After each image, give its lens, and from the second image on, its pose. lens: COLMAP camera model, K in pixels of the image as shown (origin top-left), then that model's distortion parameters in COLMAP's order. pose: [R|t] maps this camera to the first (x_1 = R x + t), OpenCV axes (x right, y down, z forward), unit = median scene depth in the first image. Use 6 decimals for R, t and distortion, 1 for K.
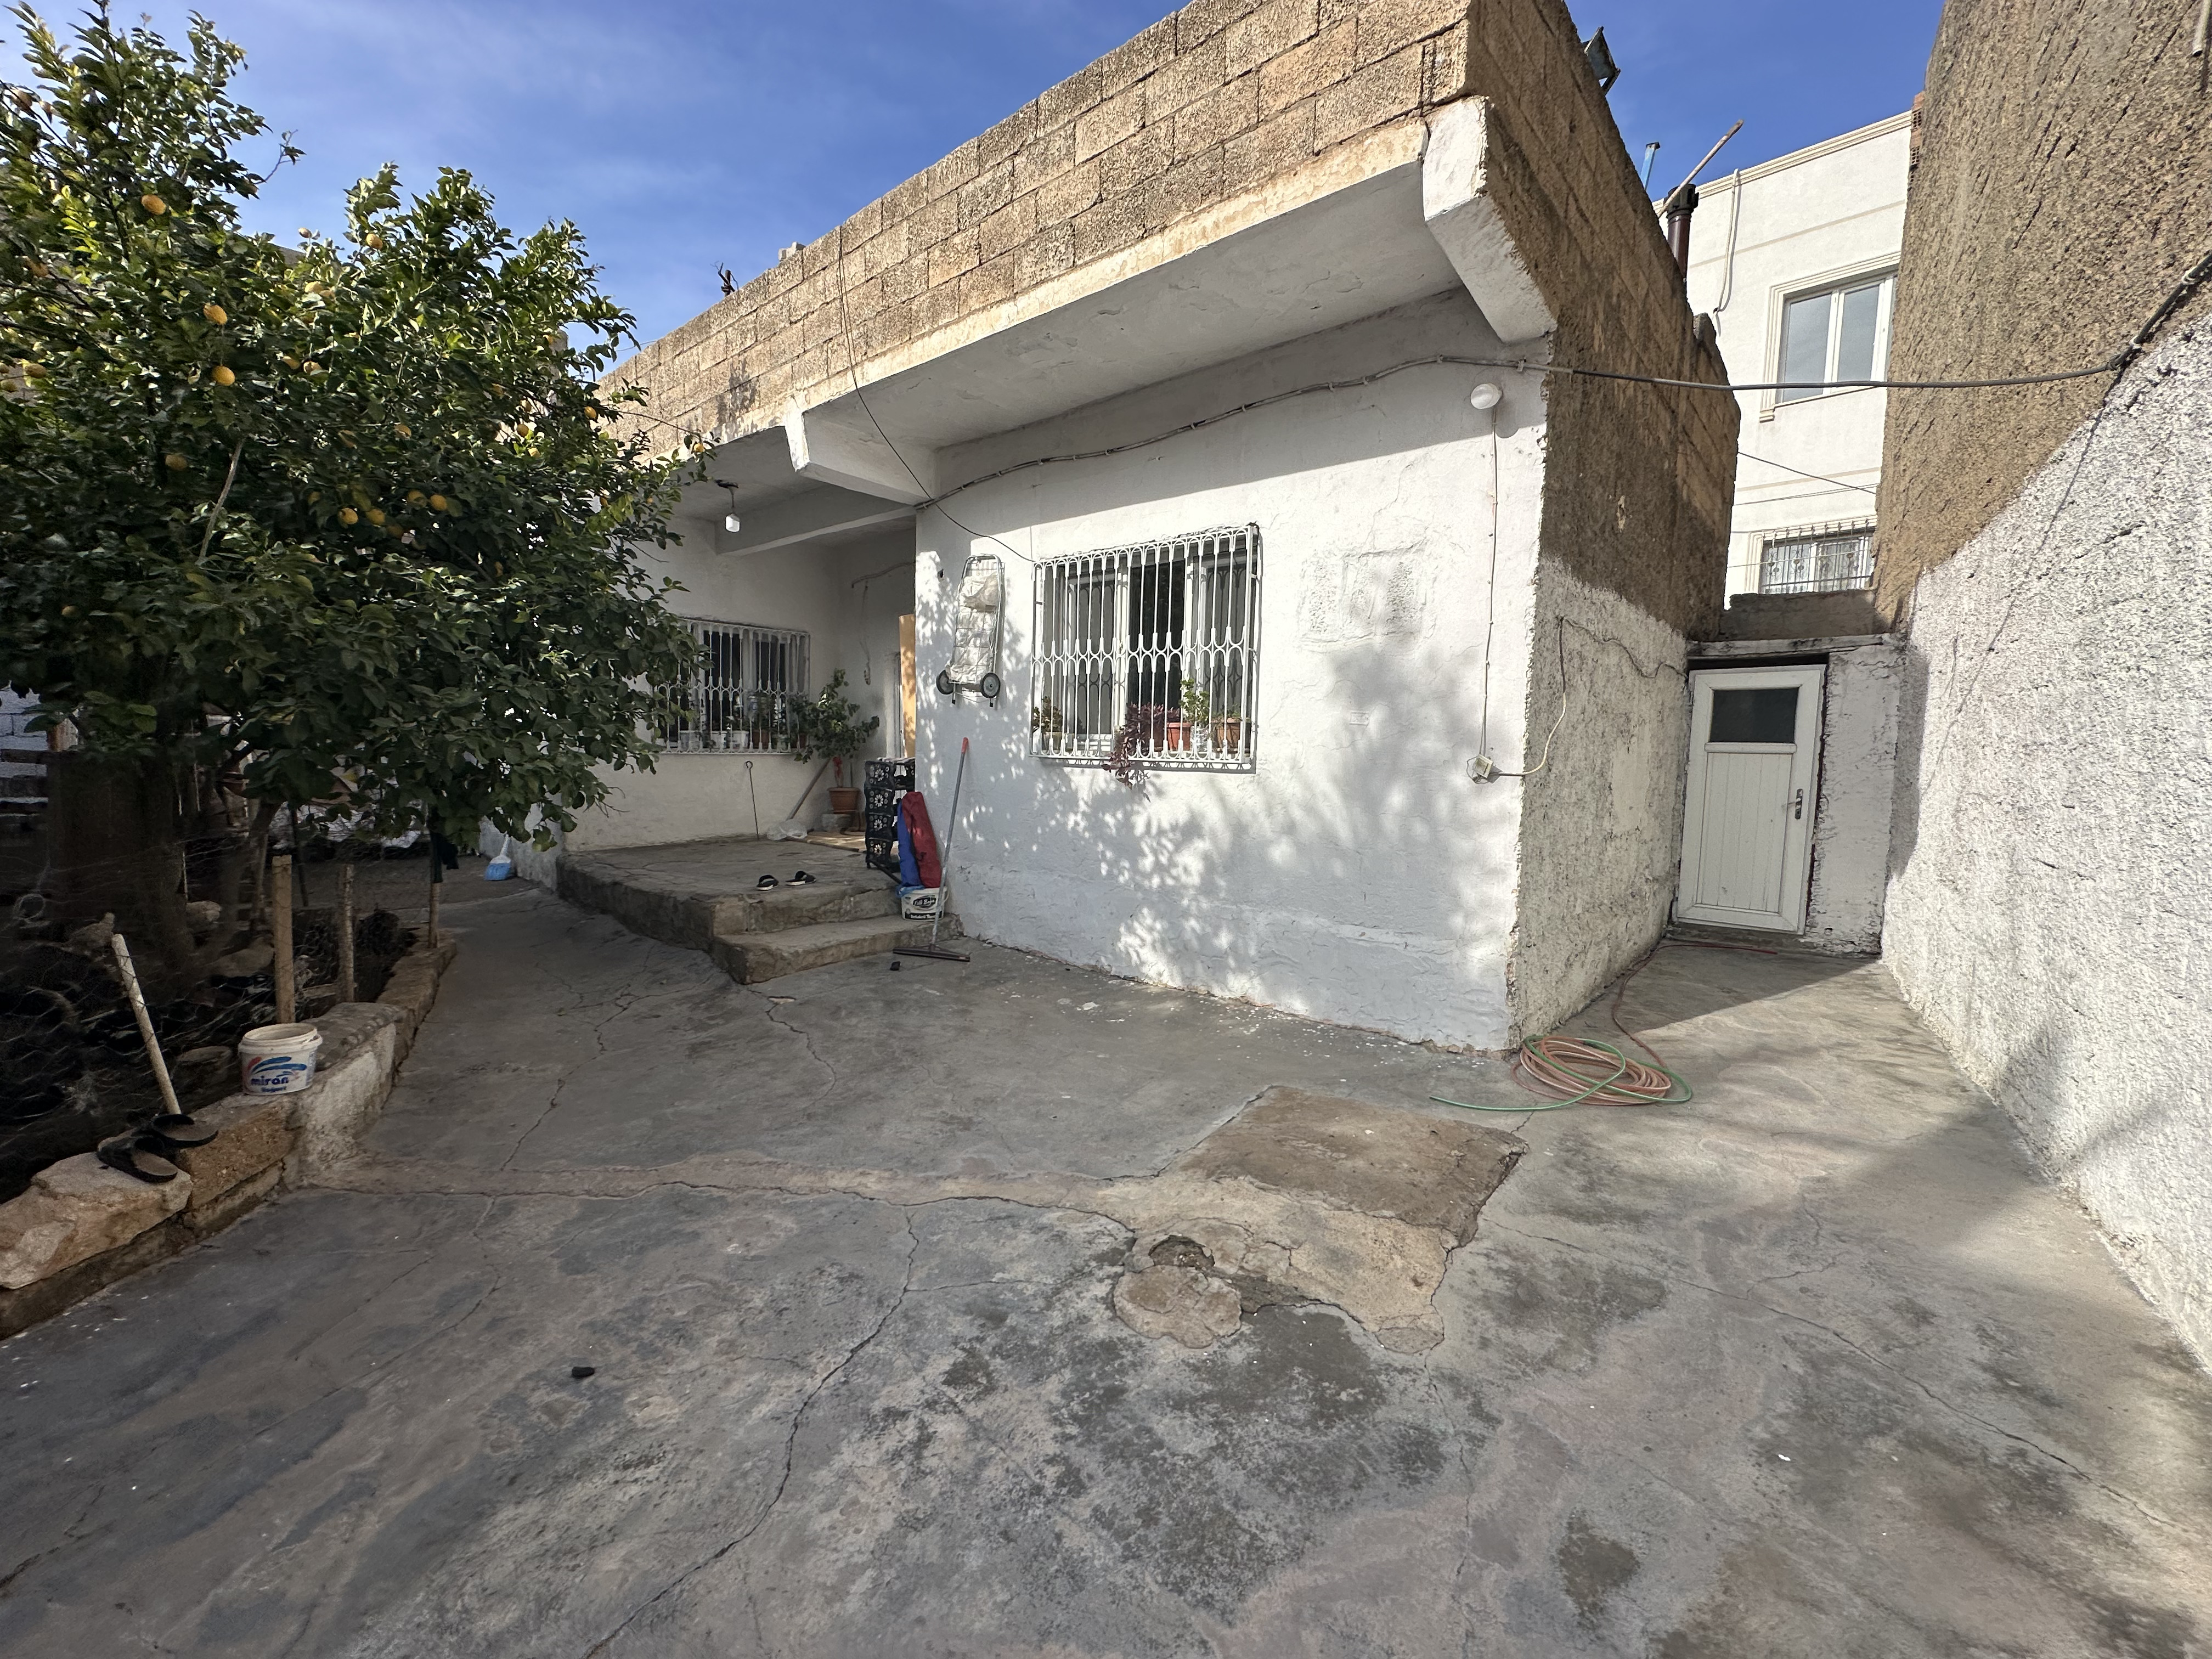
lens RADIAL K [[884.7, 0, 1107.9], [0, 884.7, 829.7], [0, 0, 1]] dist [-0.003500, 0.000199]
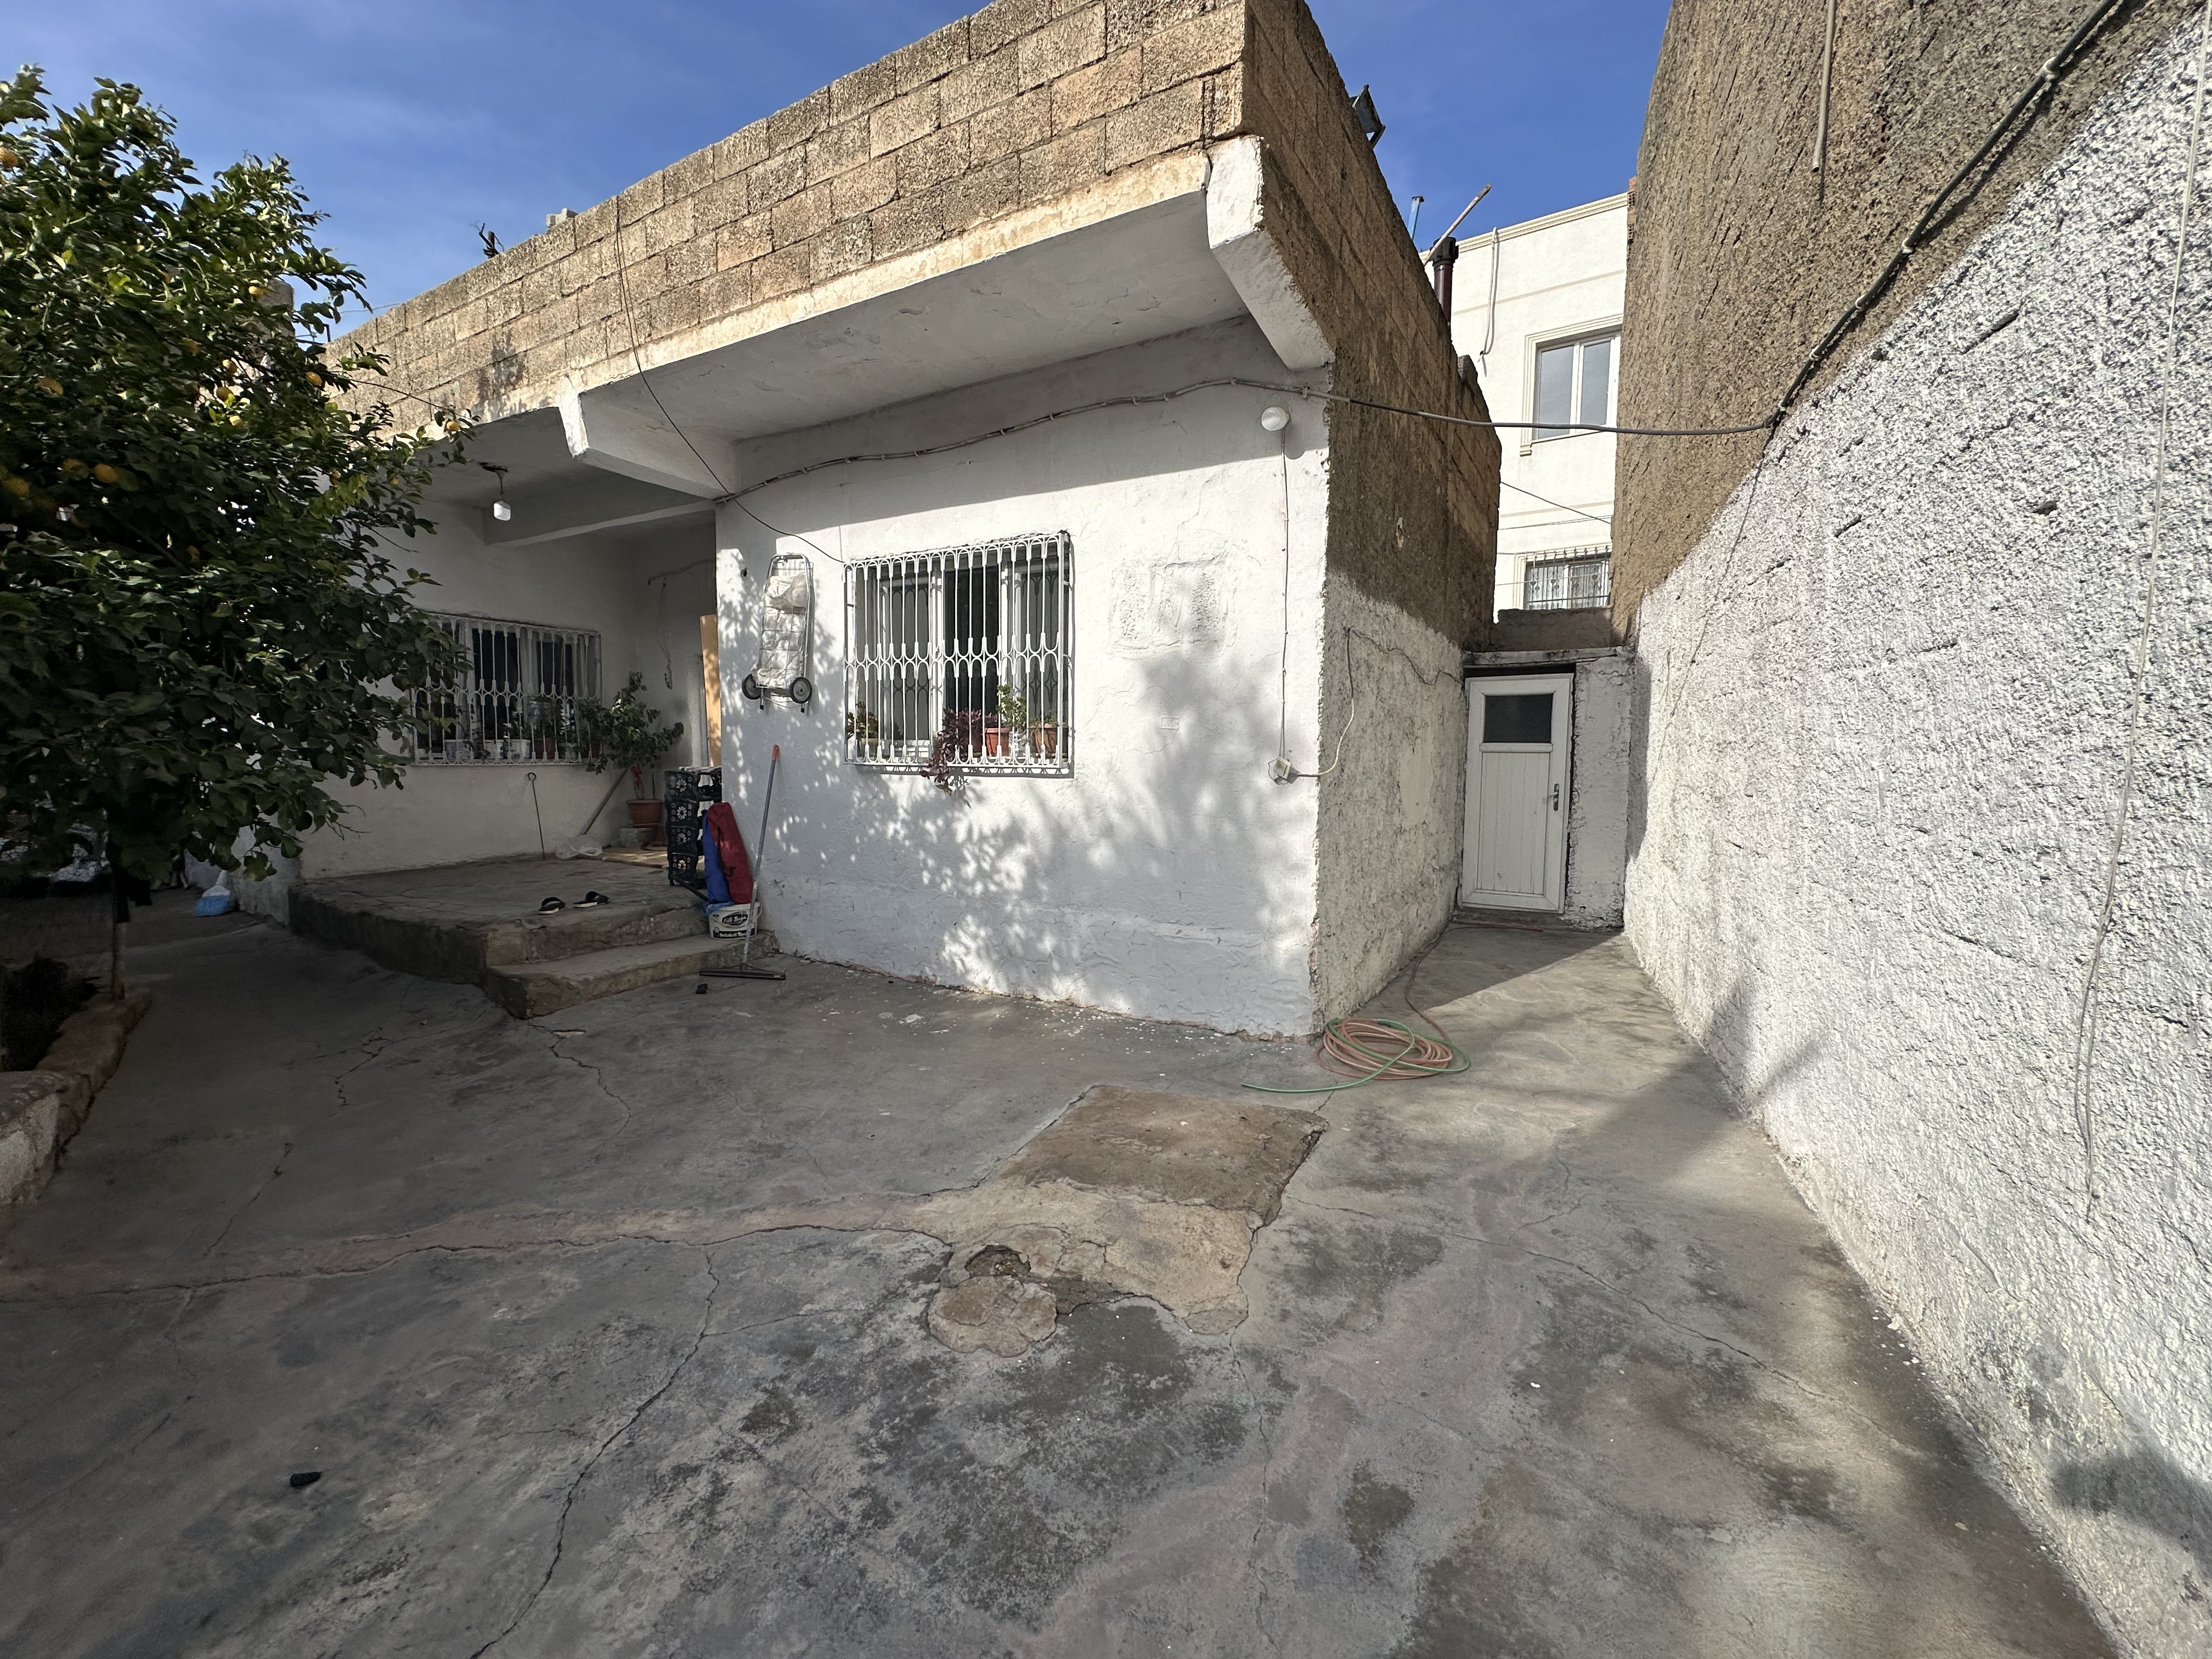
lens RADIAL K [[883.4, 0, 1108.5], [0, 883.4, 830.2], [0, 0, 1]] dist [-0.005161, 0.000837]
pose [[0.982784, -0.026816, 0.182802, 0.020798], [0.027541, 0.999620, -0.001427, -0.001192], [-0.182694, 0.006436, 0.983149, -0.000982]]
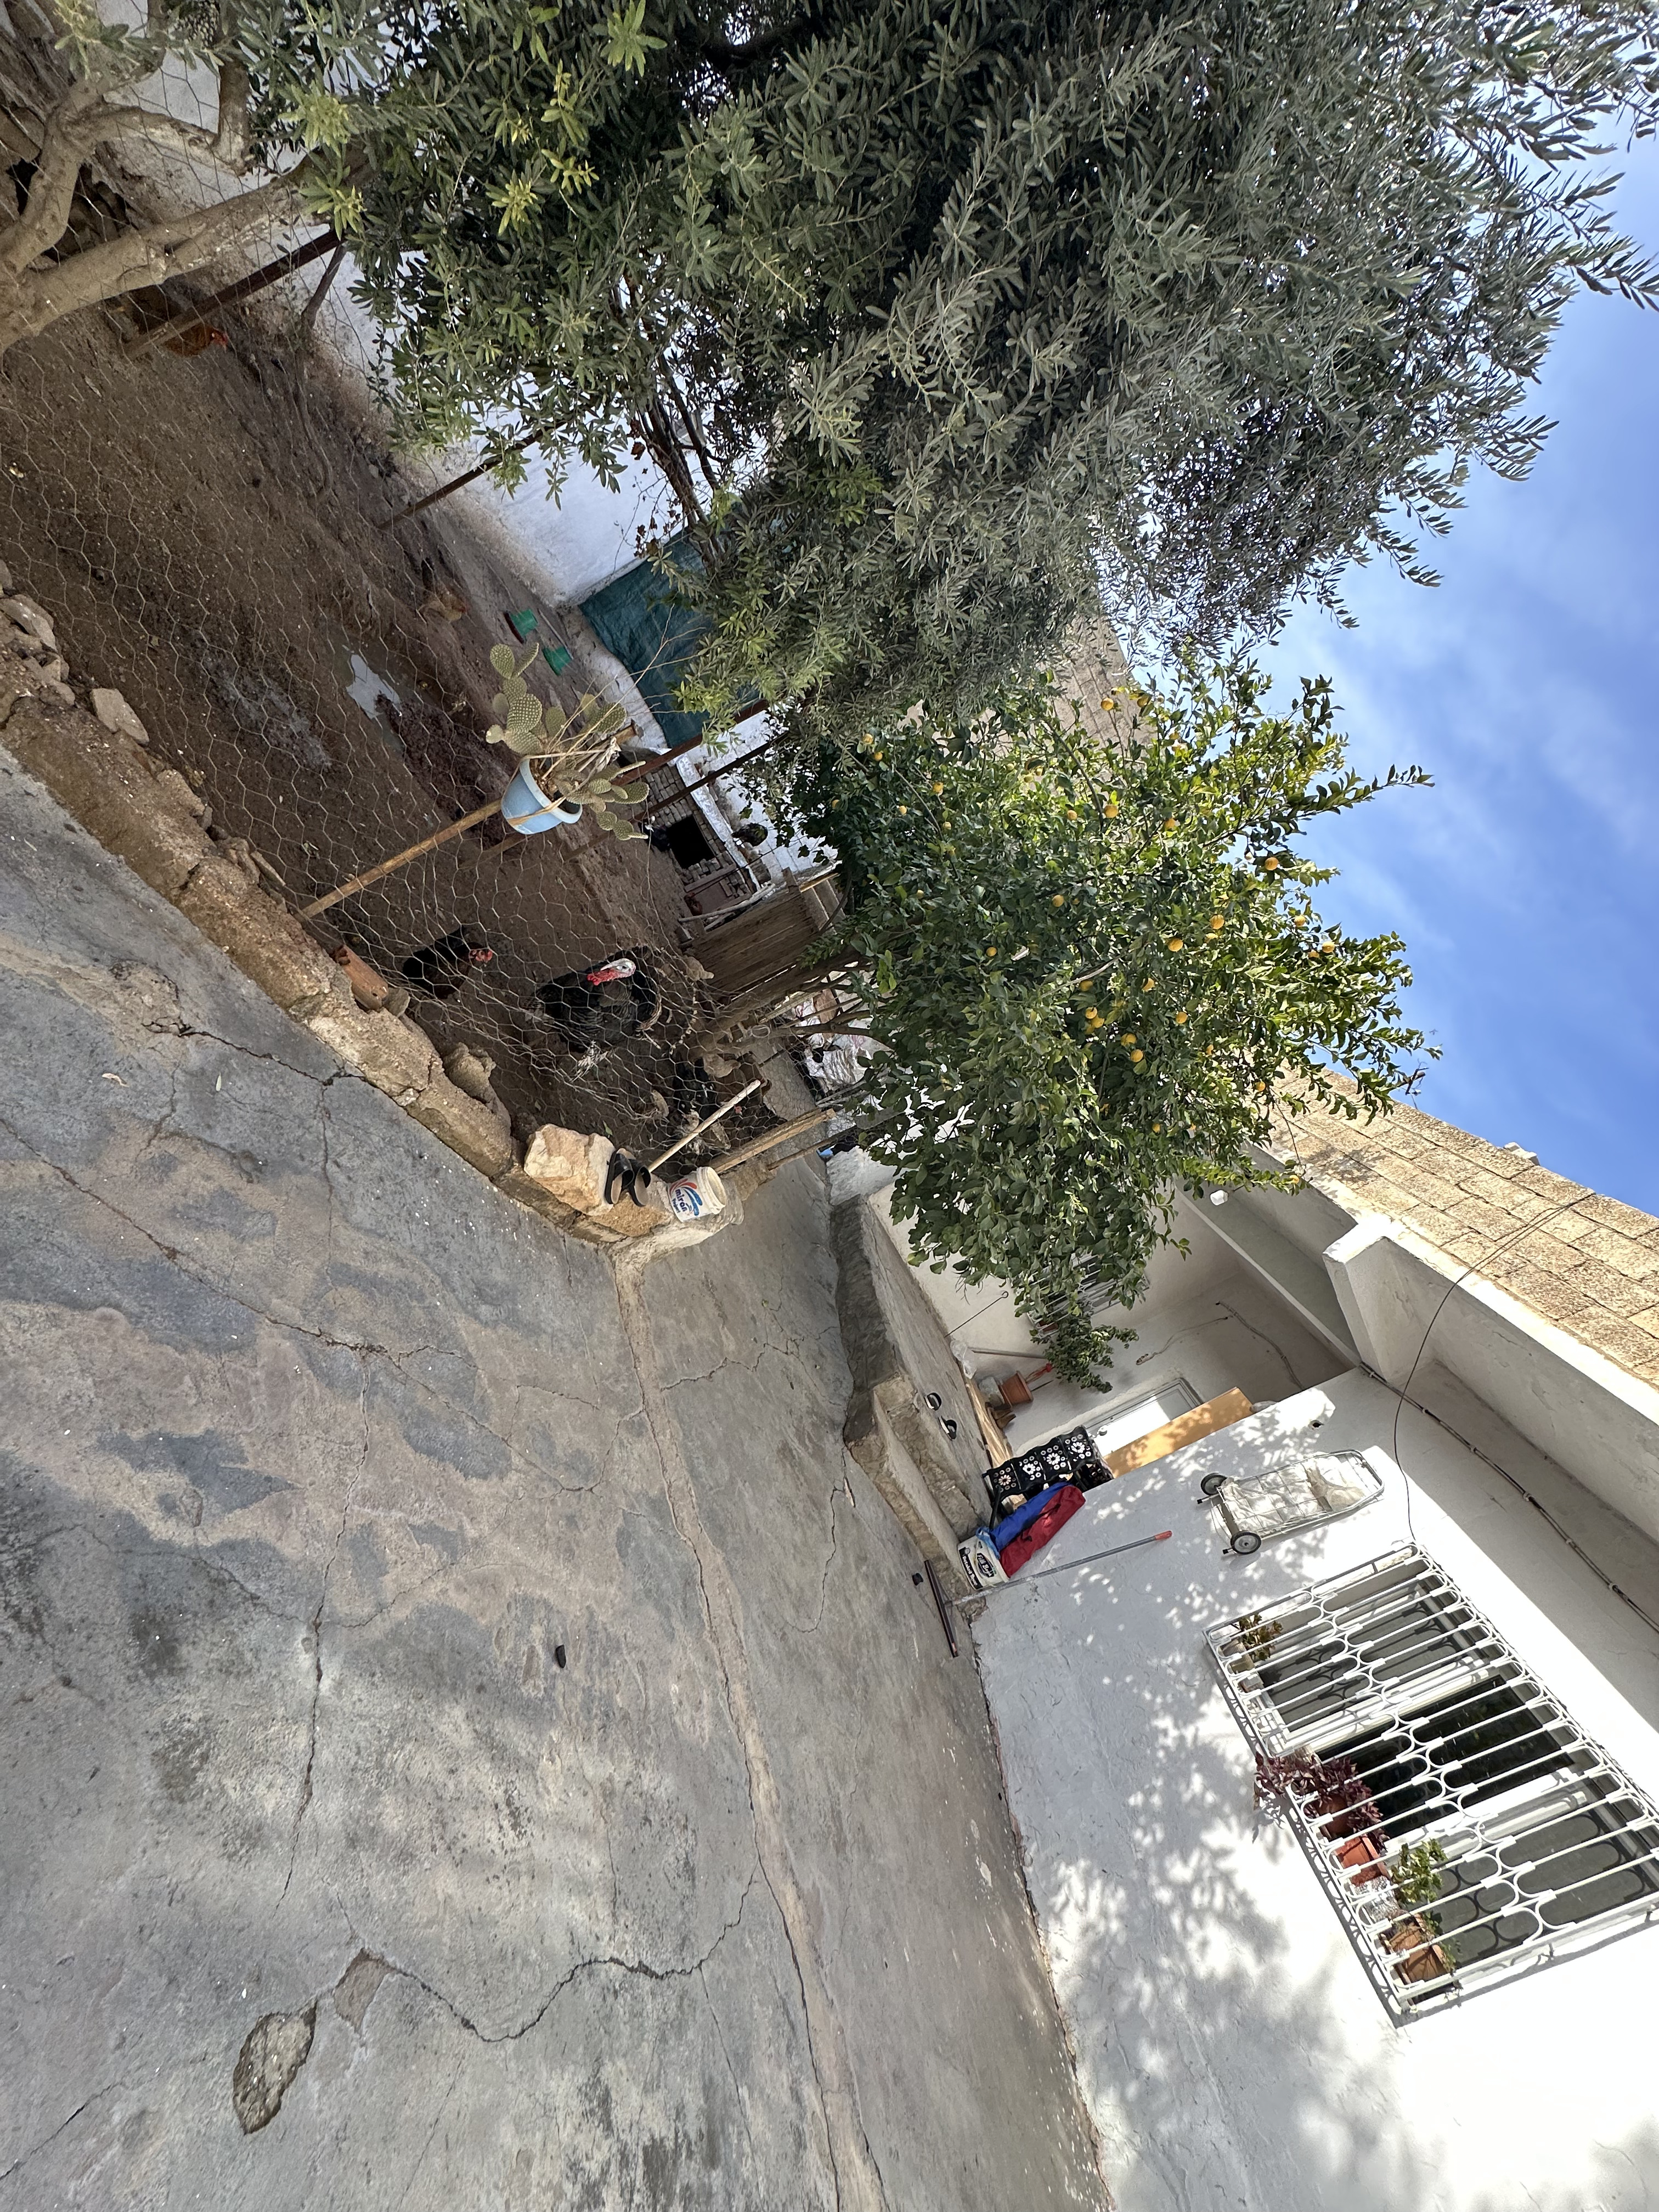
lens RADIAL K [[885.0, 0, 832.2], [0, 885.0, 1104.0], [0, 0, 1]] dist [-0.004033, 0.001042]
pose [[0.369542, 0.763798, -0.529199, -0.201017], [-0.899818, 0.436264, 0.001317, 0.019420], [0.231877, 0.475696, 0.848497, -0.057140]]
